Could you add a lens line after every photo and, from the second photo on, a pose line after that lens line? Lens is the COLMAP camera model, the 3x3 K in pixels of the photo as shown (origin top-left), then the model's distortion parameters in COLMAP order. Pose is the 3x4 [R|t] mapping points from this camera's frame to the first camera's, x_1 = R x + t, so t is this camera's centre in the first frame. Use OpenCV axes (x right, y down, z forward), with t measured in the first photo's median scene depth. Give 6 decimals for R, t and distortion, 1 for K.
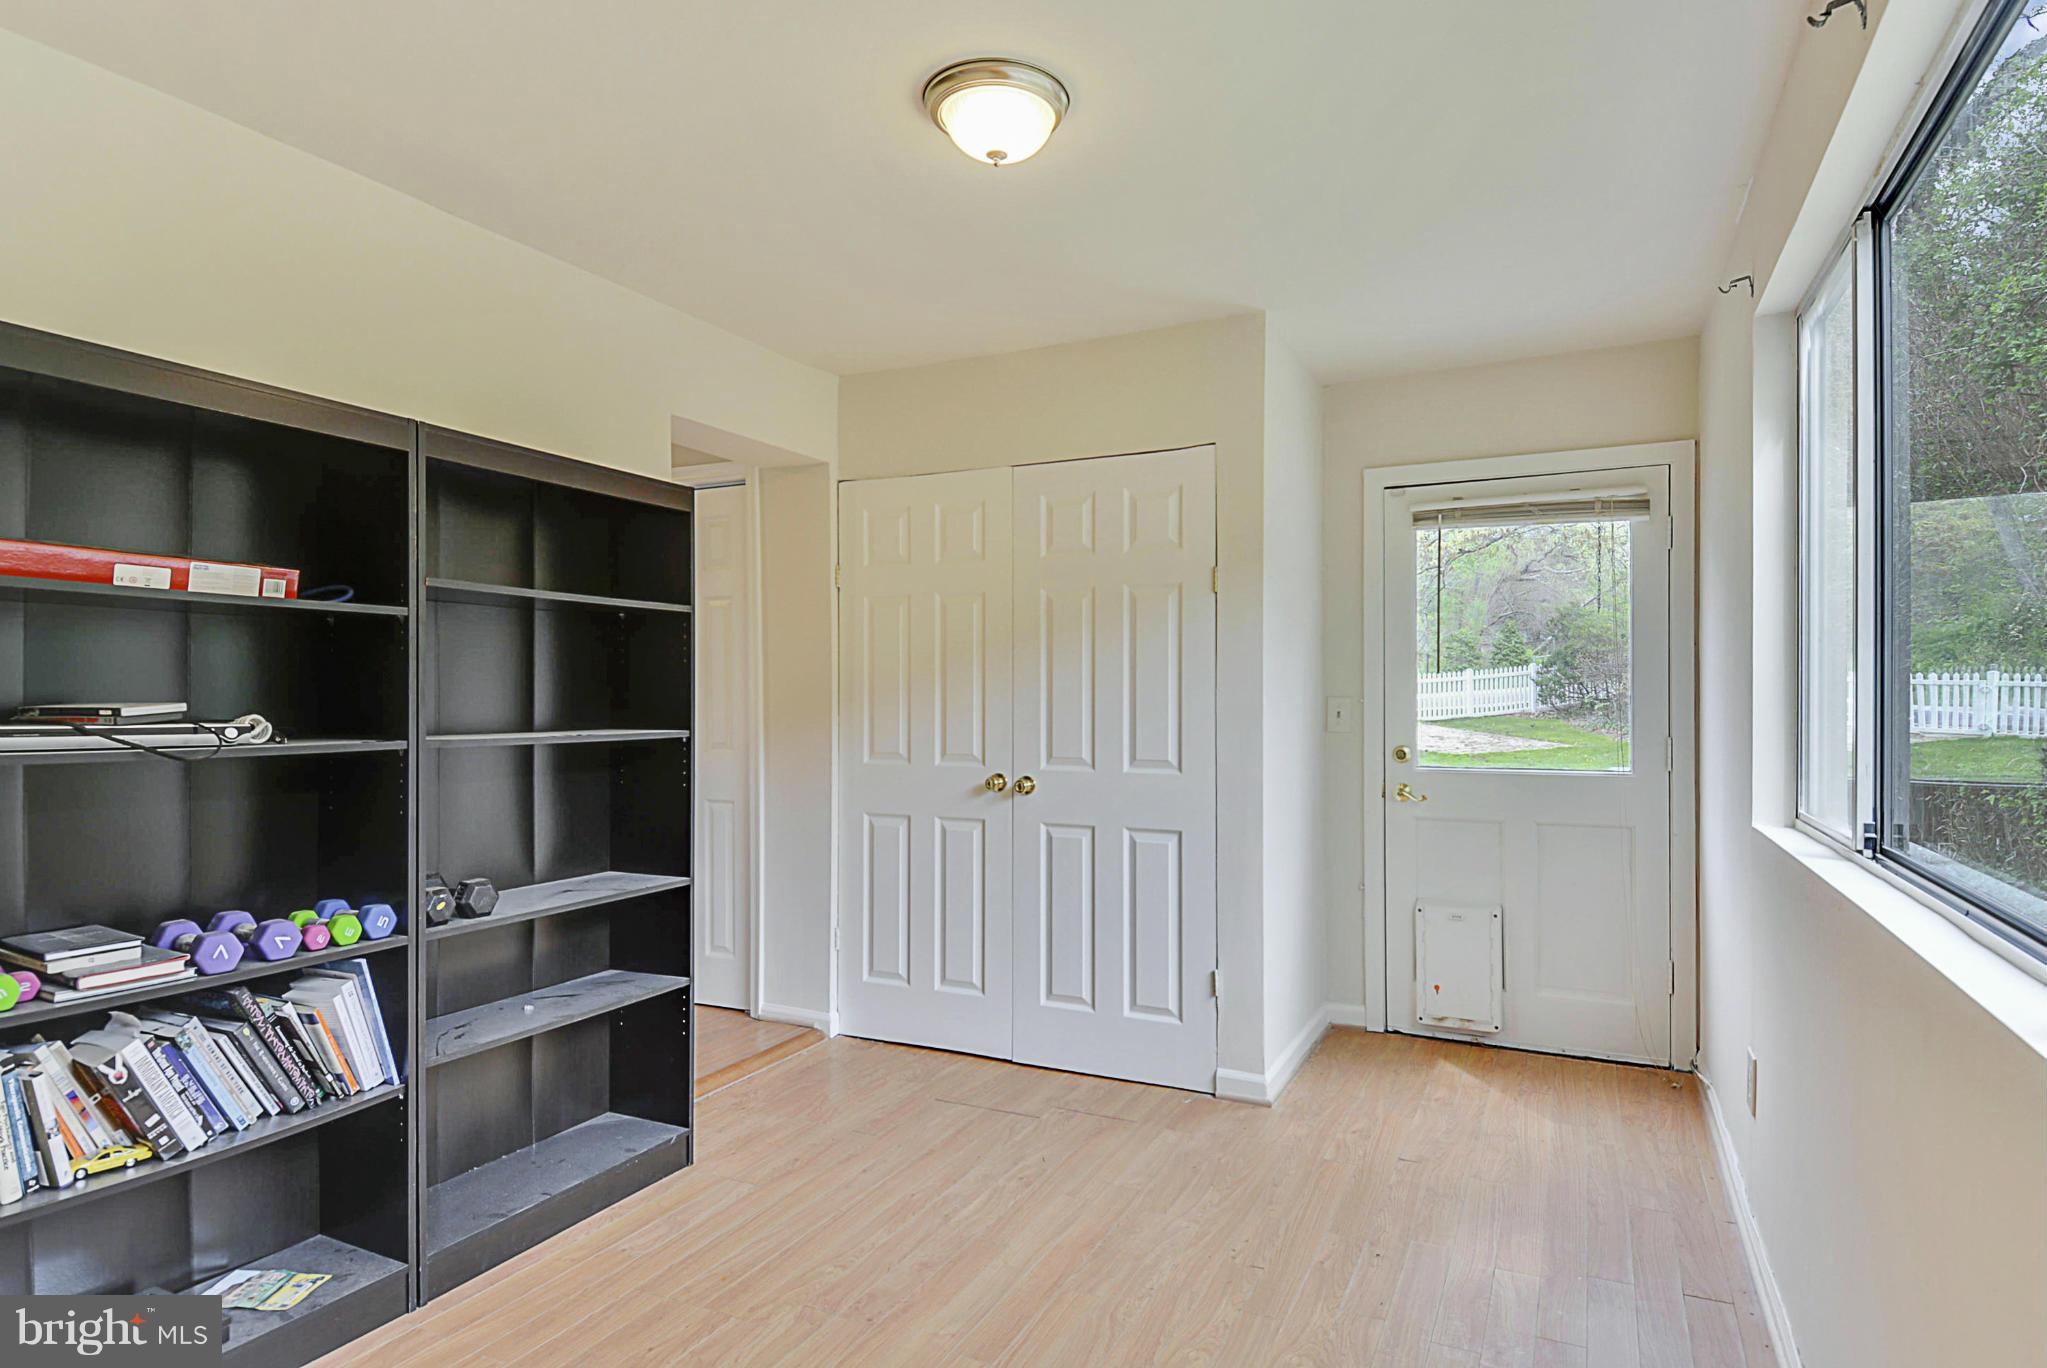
lens RADIAL K [[1092.1, 0, 1053.8], [0, 1092.1, 695.6], [0, 0, 1]] dist [0.050198, -0.053962]
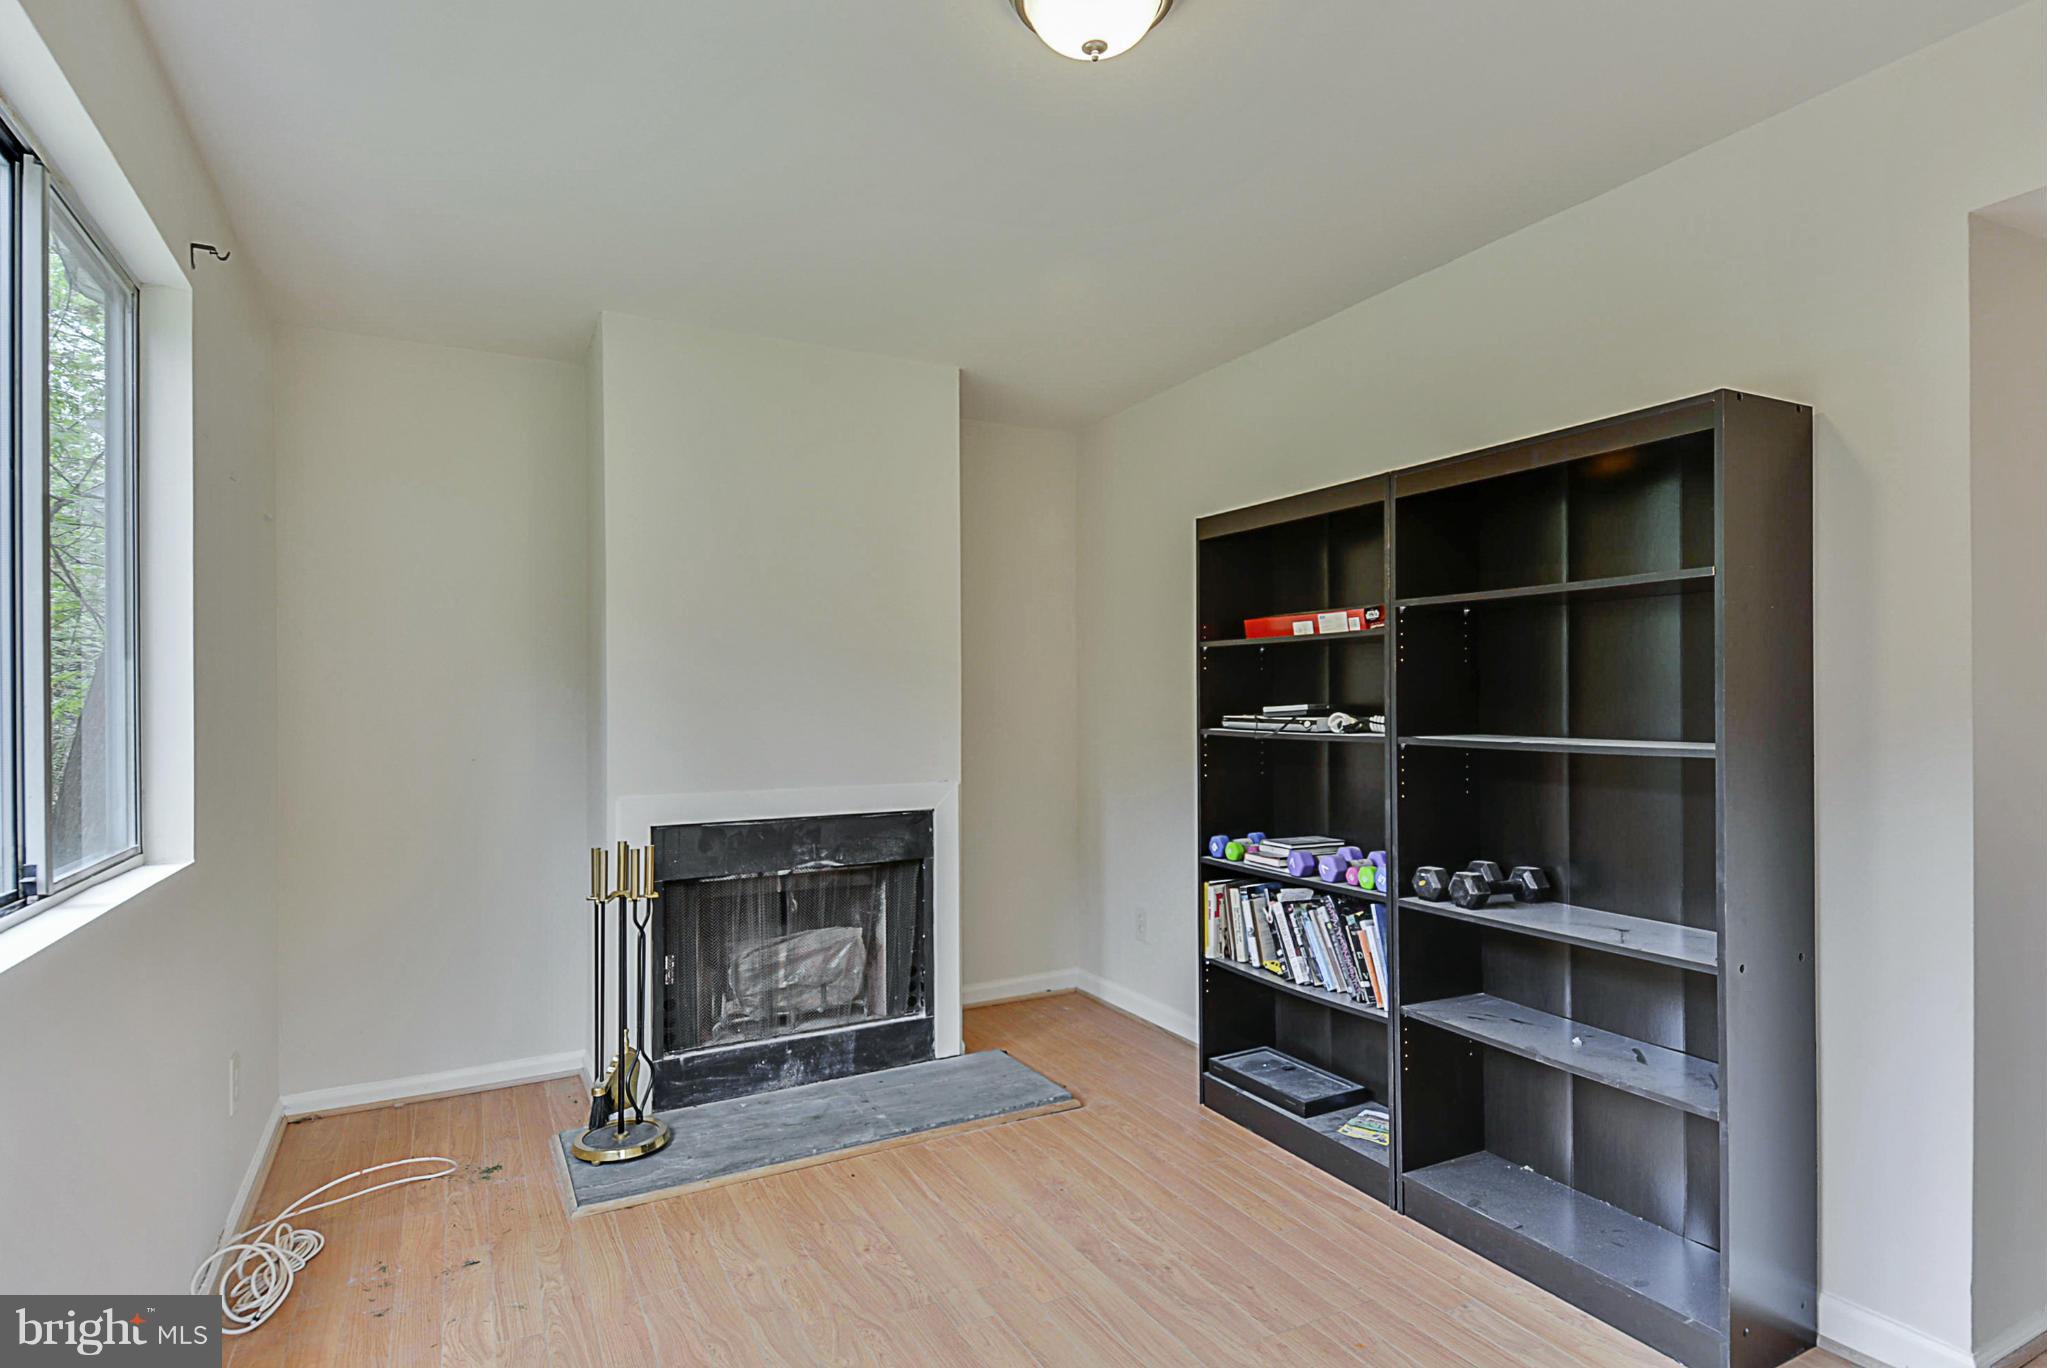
lens RADIAL K [[1092.1, 0, 1053.8], [0, 1092.1, 695.6], [0, 0, 1]] dist [0.050198, -0.053962]
pose [[-0.584686, -0.000456, -0.811260, 0.691271], [0.004970, 0.999979, -0.004144, -0.001368], [0.811245, -0.006455, -0.584671, 1.579782]]
